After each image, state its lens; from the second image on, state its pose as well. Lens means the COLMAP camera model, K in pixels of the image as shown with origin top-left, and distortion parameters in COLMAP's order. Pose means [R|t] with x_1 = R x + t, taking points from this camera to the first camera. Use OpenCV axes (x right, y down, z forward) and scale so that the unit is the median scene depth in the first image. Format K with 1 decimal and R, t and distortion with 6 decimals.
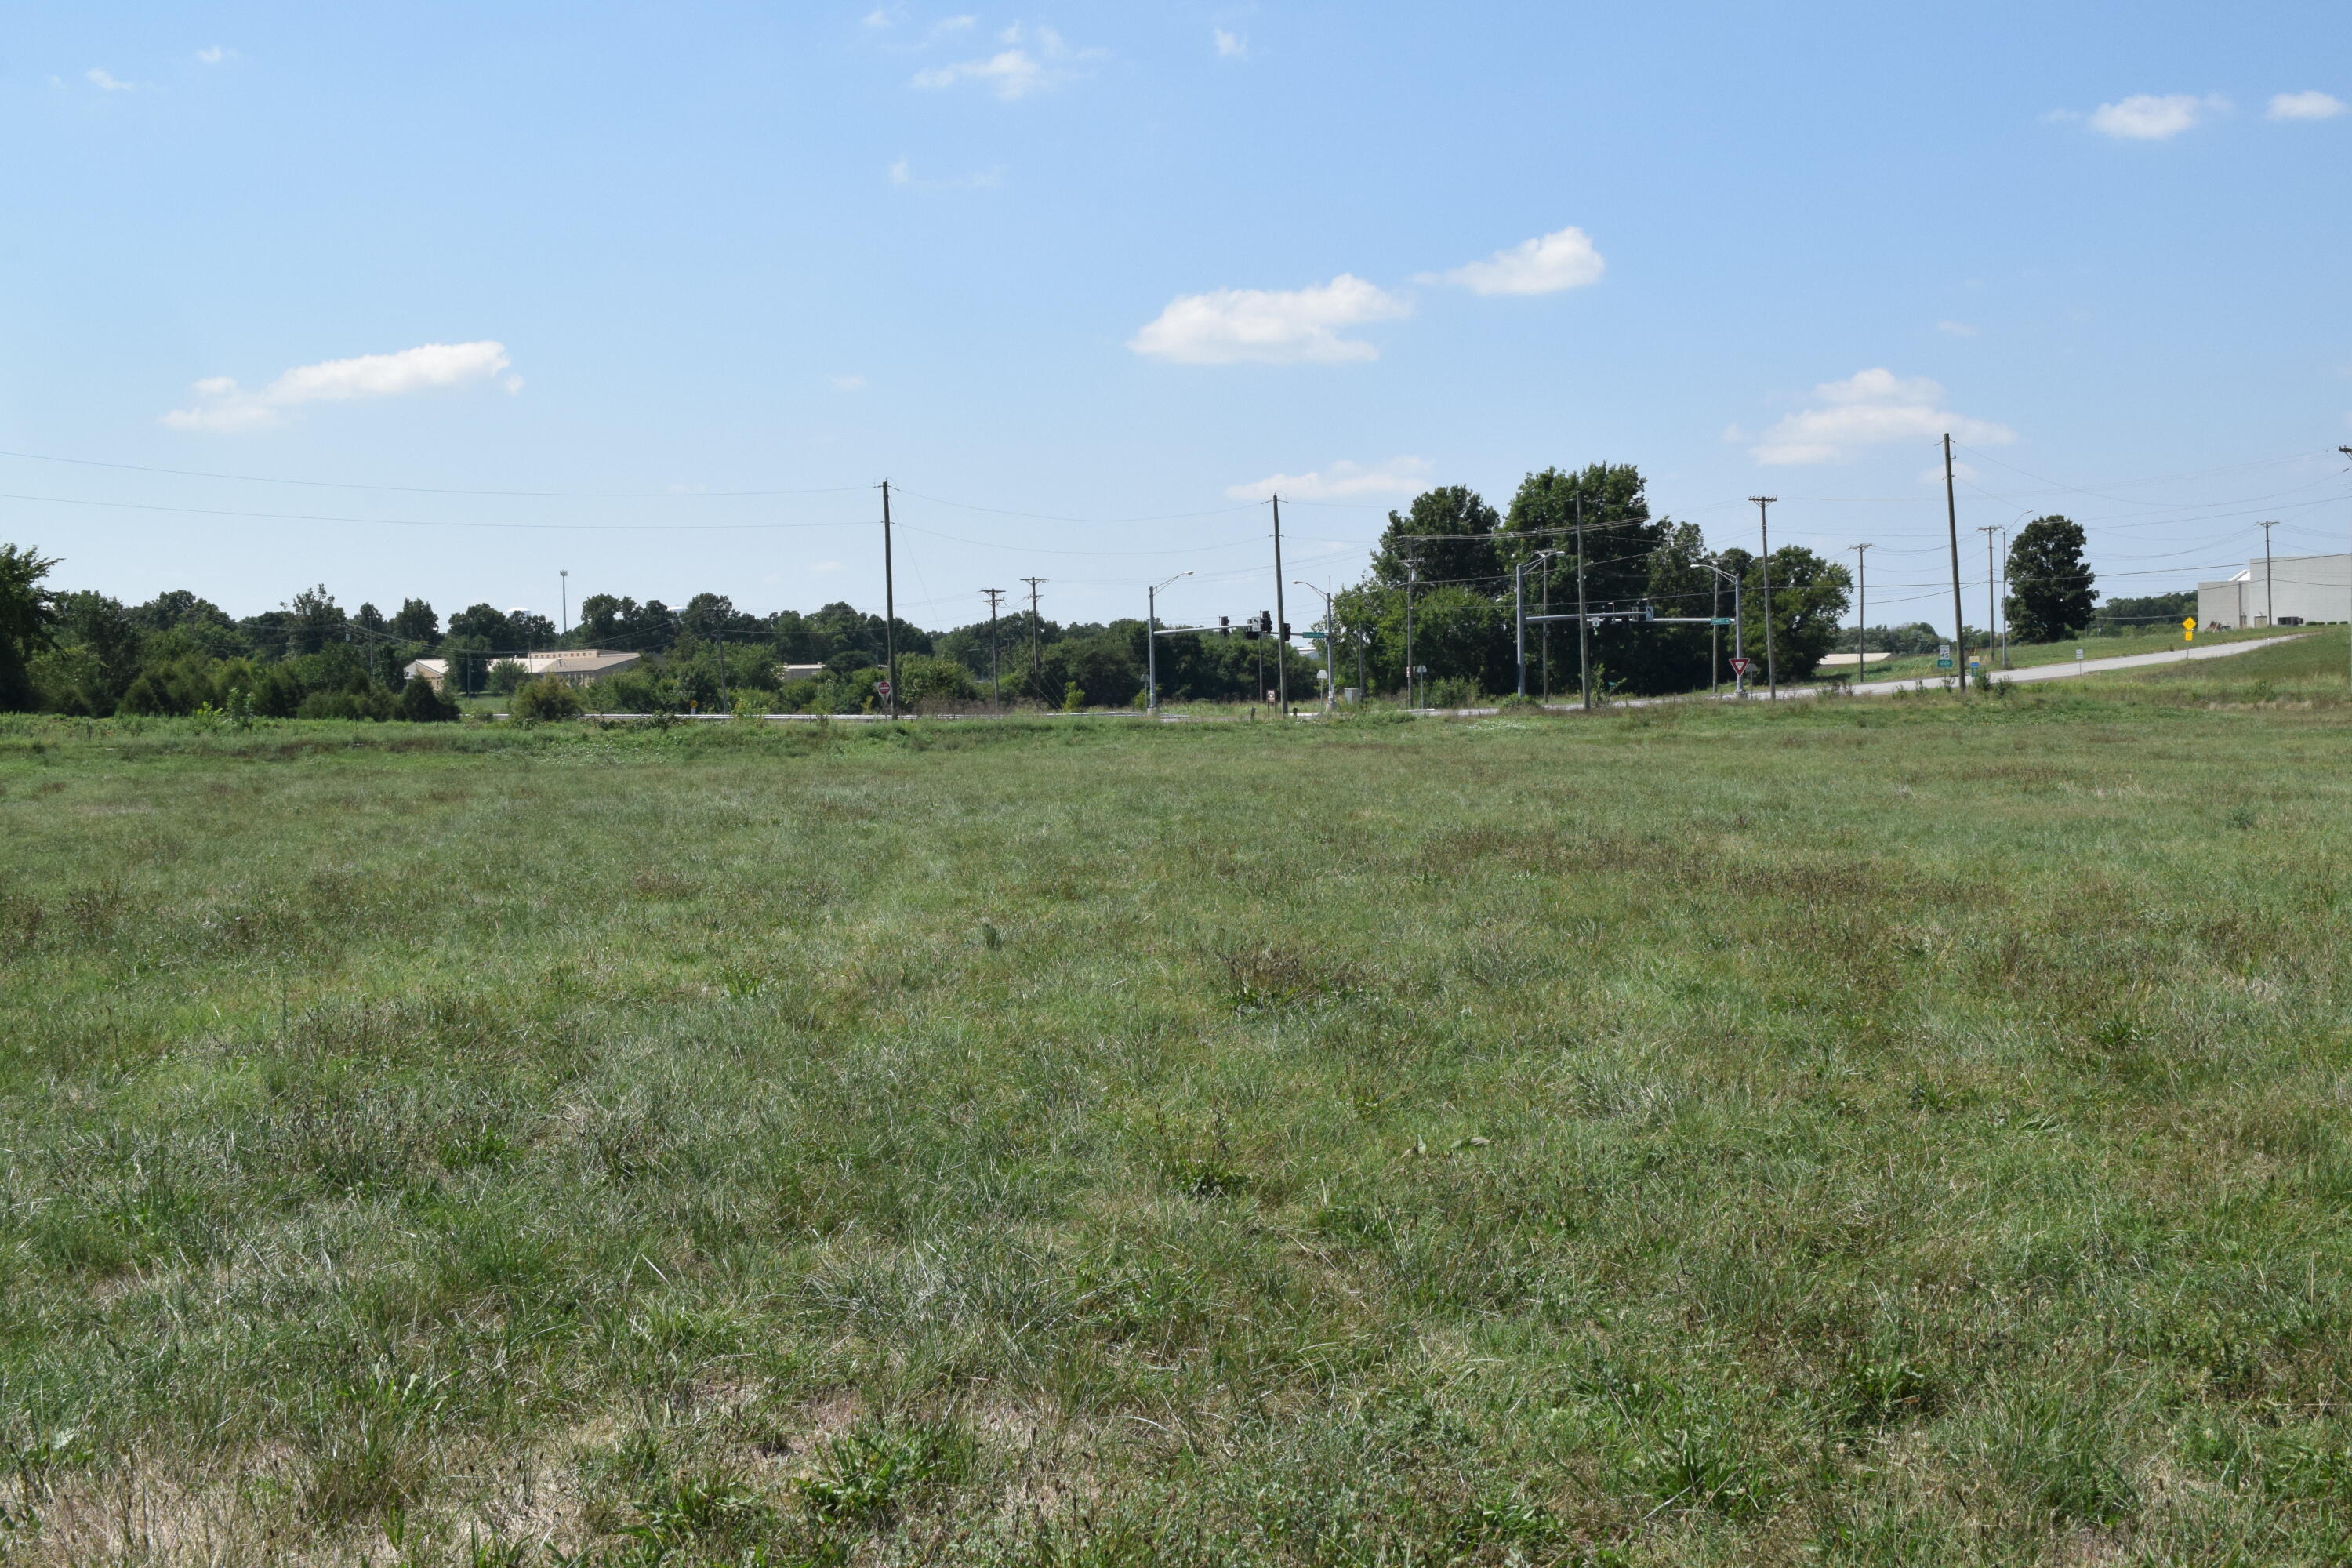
lens RADIAL K [[2609.7, 0, 1175.6], [0, 2609.7, 779.1], [0, 0, 1]] dist [-0.030552, 0.000000]
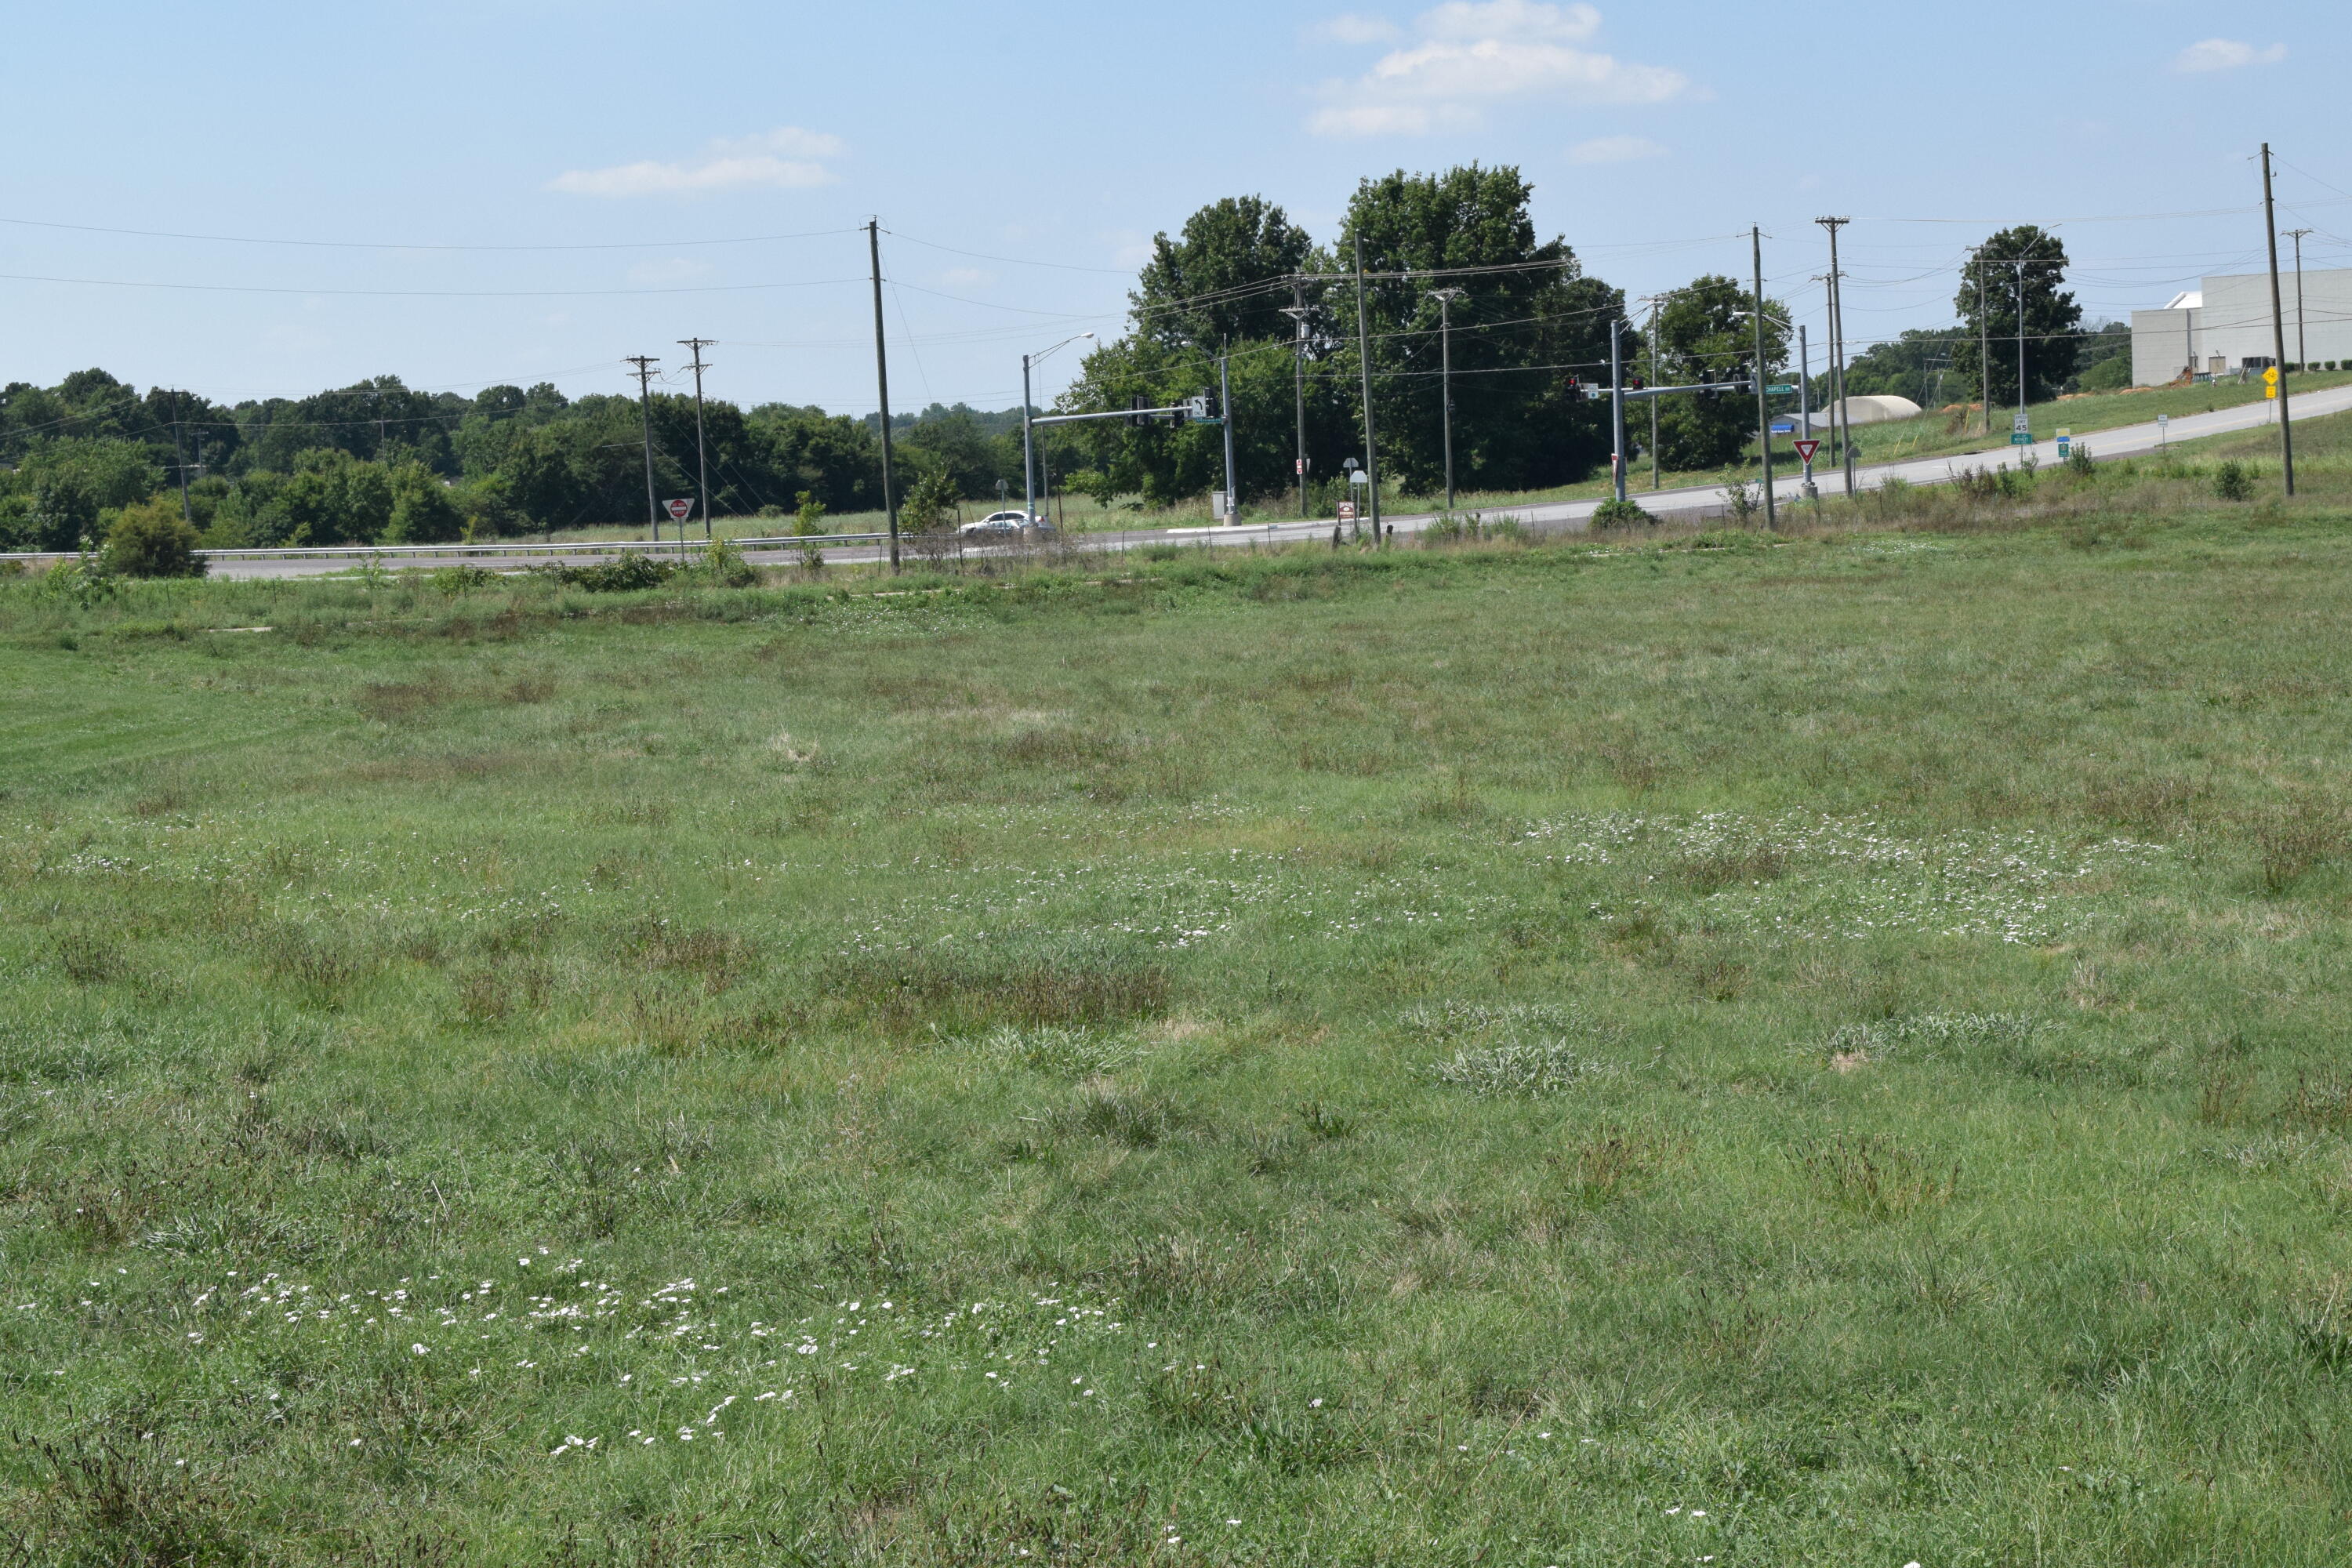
lens RADIAL K [[3889.3, 0, 1176.6], [0, 3889.3, 785.9], [0, 0, 1]] dist [-0.000130, 0.000000]
pose [[0.983622, -0.036286, 0.176555, -0.102536], [0.028523, 0.998520, 0.046312, -0.002789], [-0.177974, -0.040518, 0.983201, -0.034701]]
